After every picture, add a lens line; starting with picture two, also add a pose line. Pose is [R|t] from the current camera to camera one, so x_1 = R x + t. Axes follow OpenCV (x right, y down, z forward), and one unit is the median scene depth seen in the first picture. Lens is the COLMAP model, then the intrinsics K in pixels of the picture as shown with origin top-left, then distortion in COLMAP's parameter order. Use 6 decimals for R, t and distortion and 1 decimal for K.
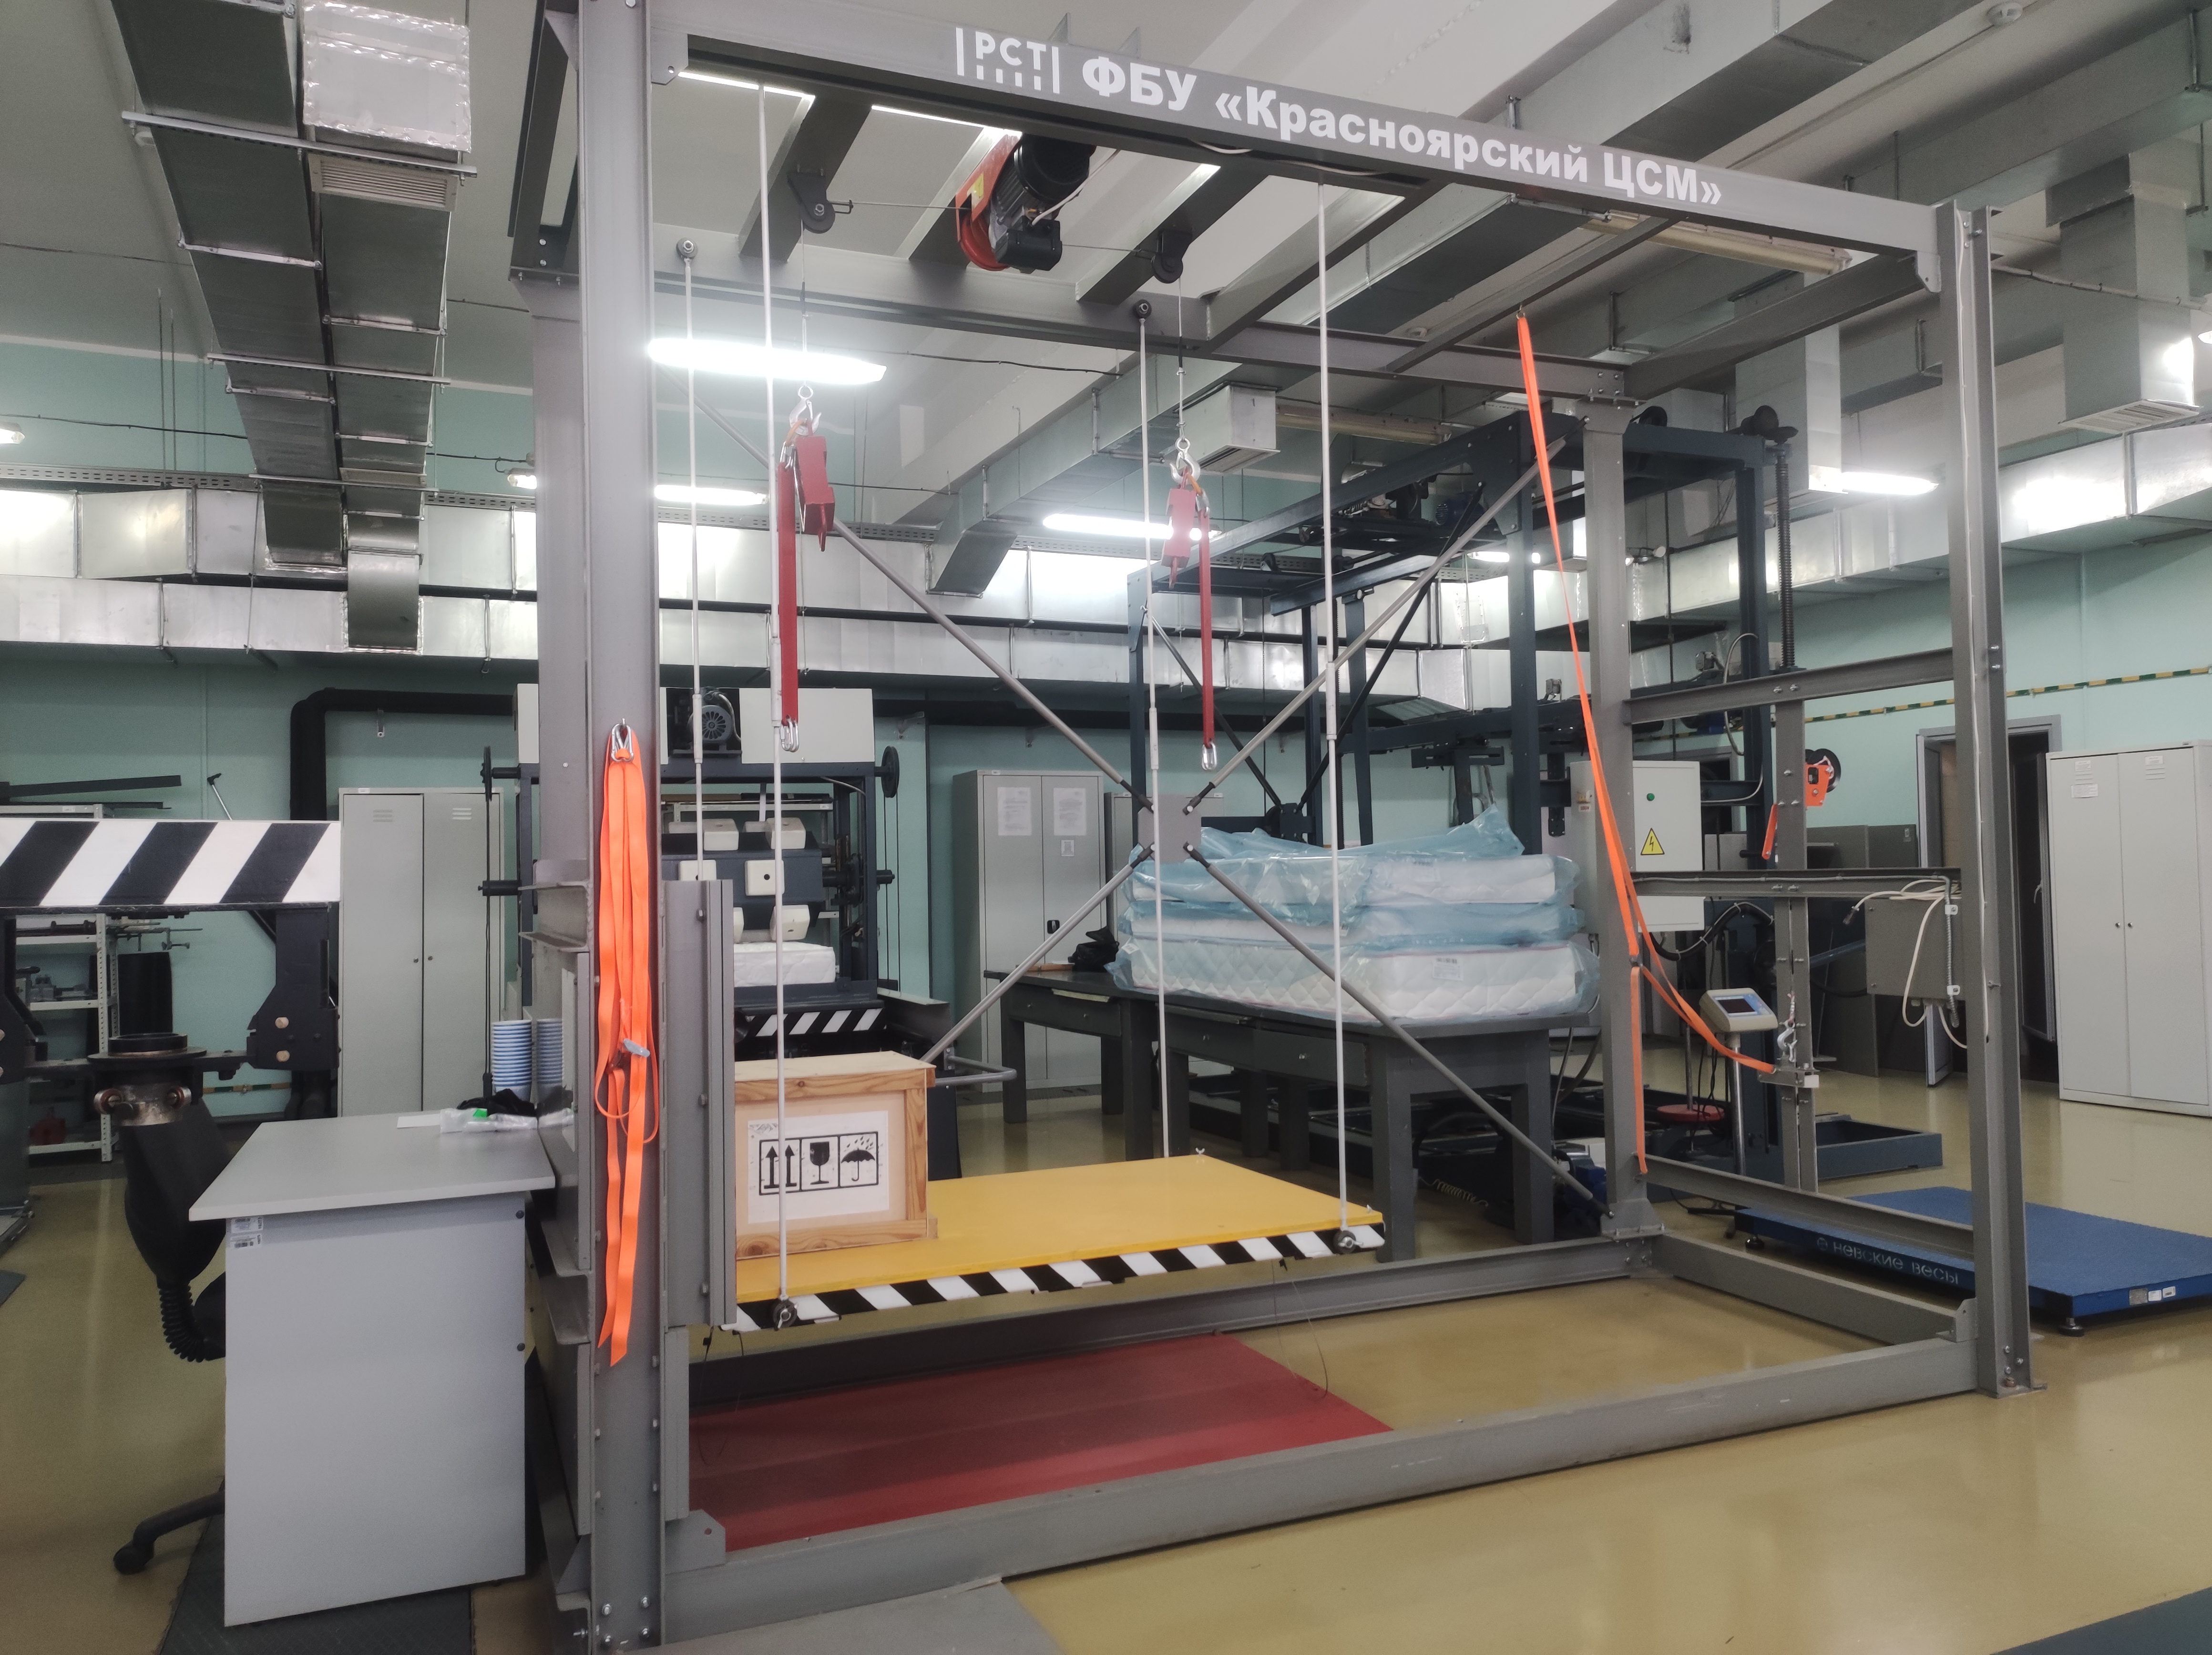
lens RADIAL K [[1626.2, 0, 1106.0], [0, 1626.2, 827.5], [0, 0, 1]] dist [0.068081, -0.087647]
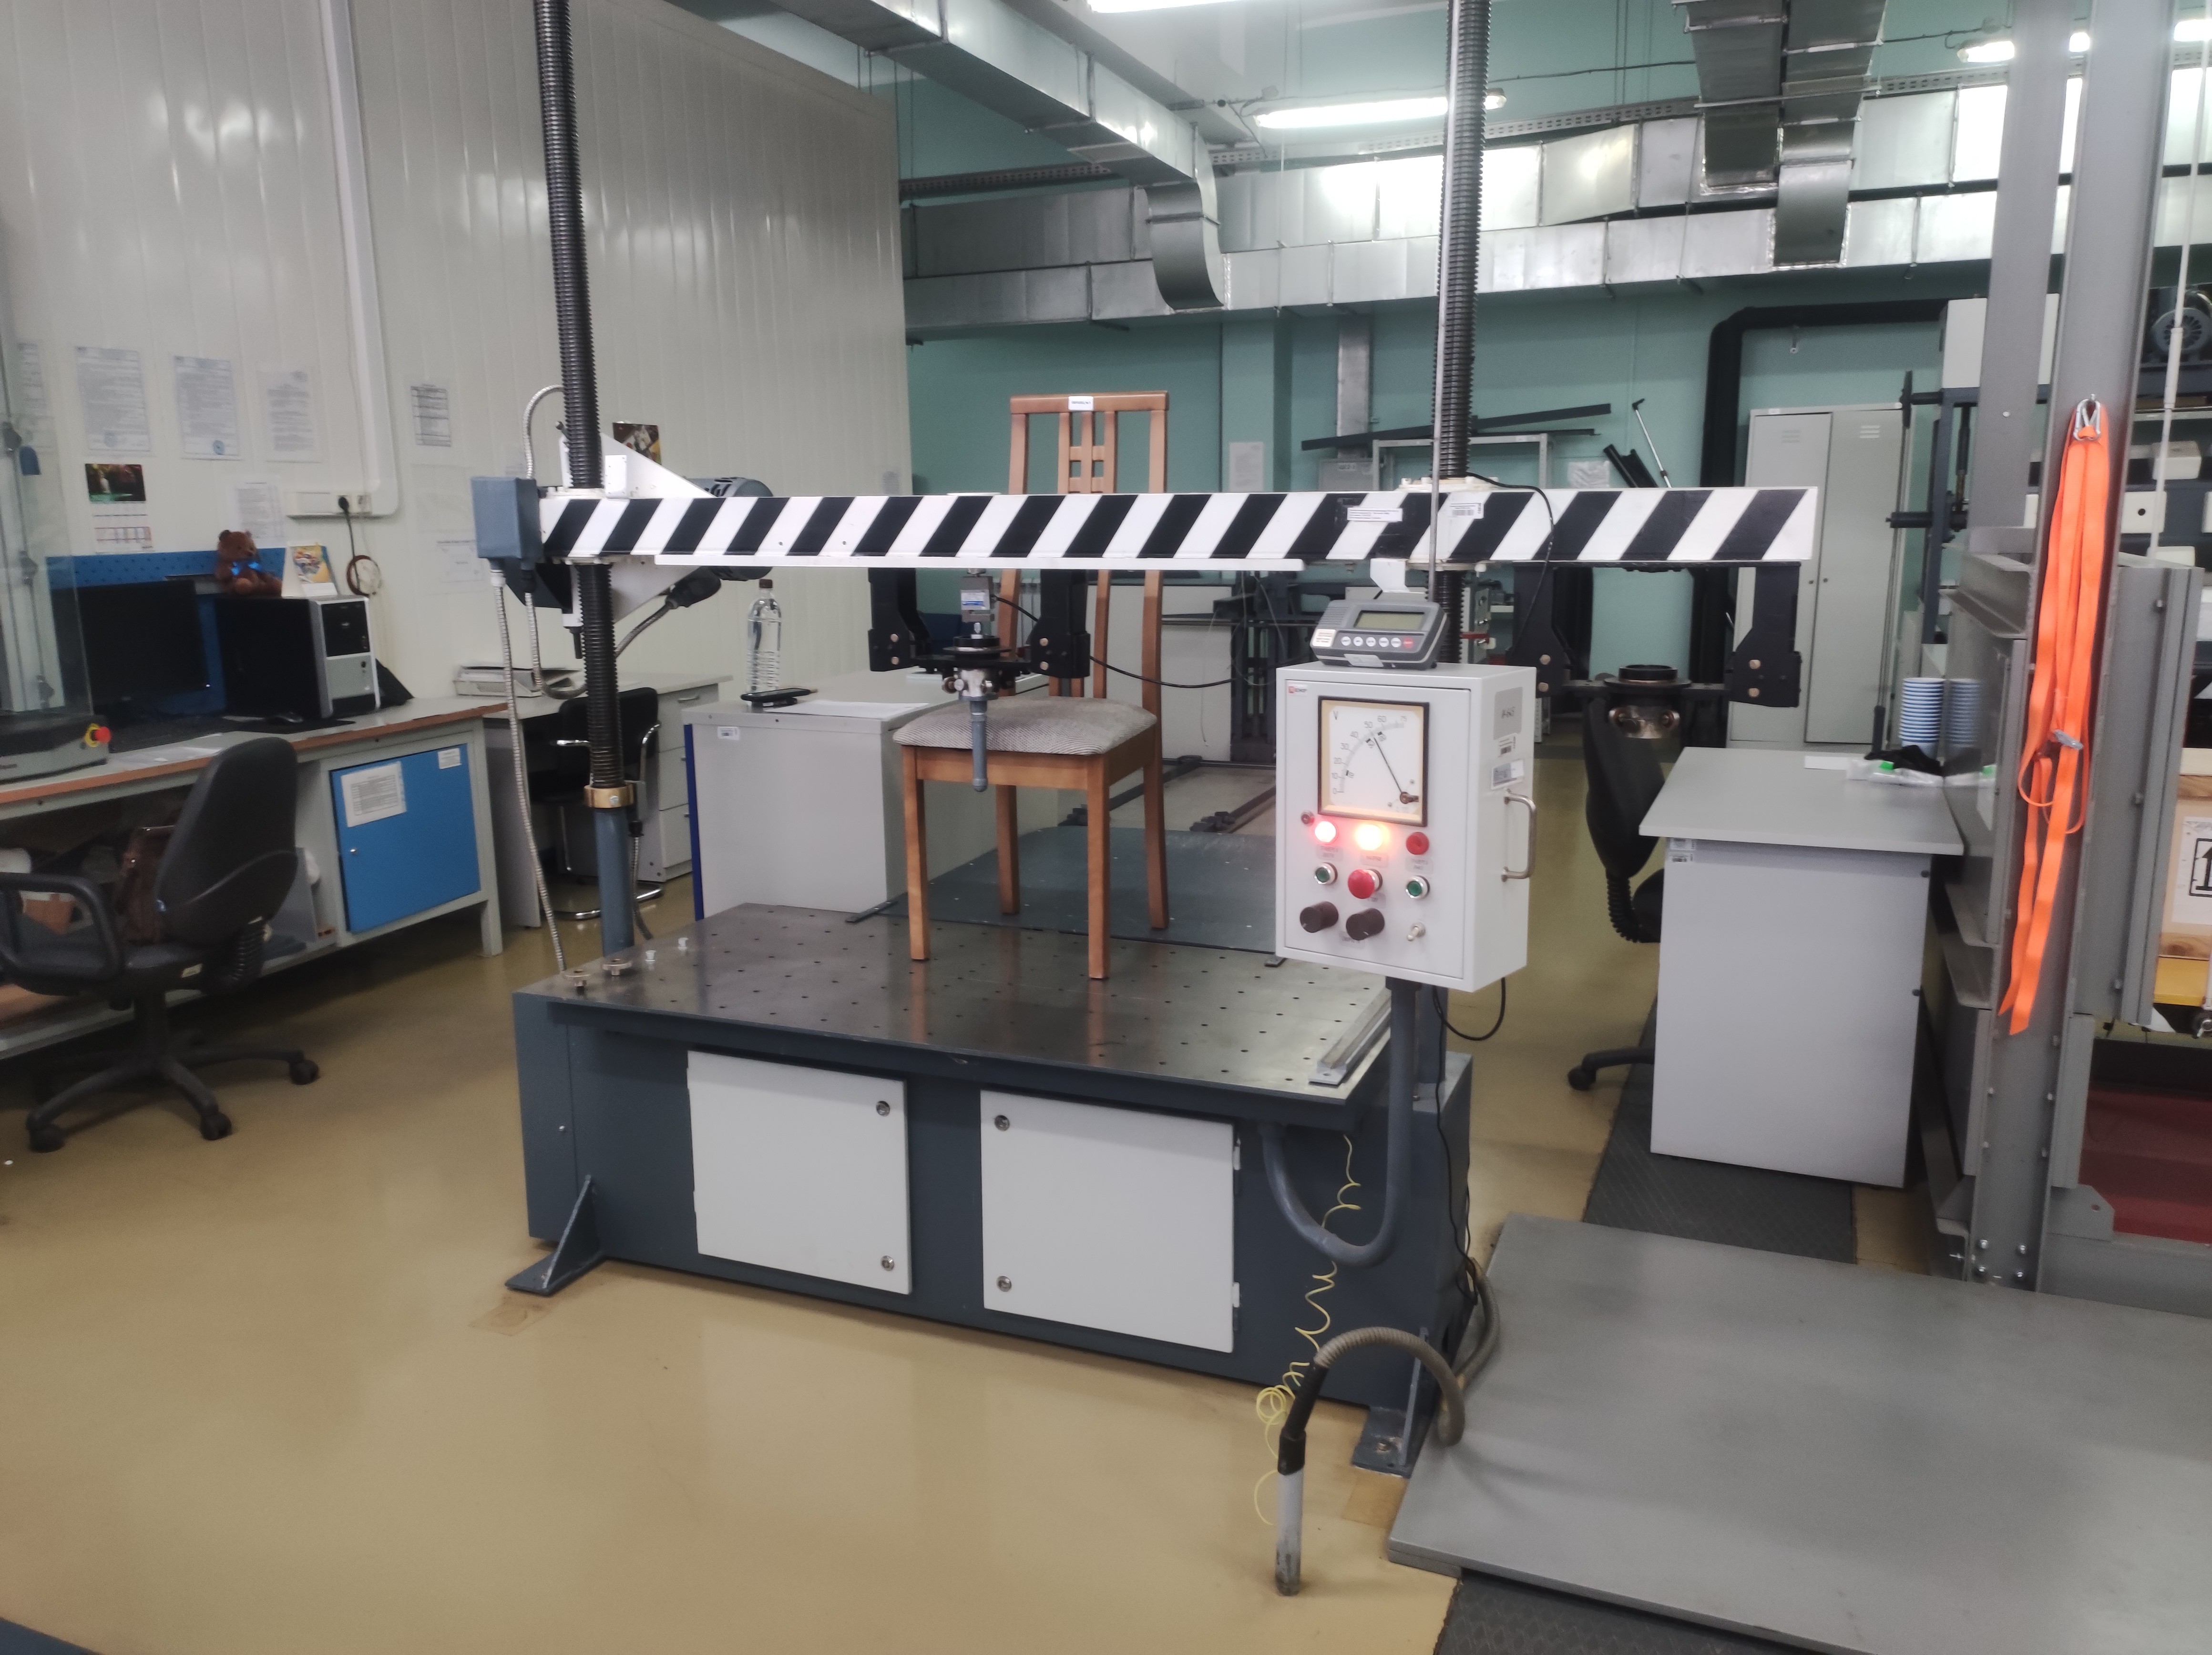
lens RADIAL K [[1626.2, 0, 1106.0], [0, 1626.2, 827.5], [0, 0, 1]] dist [0.068081, -0.087647]
pose [[0.705978, 0.151263, -0.691892, -0.000451], [0.022881, 0.971545, 0.235749, -0.052423], [0.707864, -0.182265, 0.682428, -0.087003]]
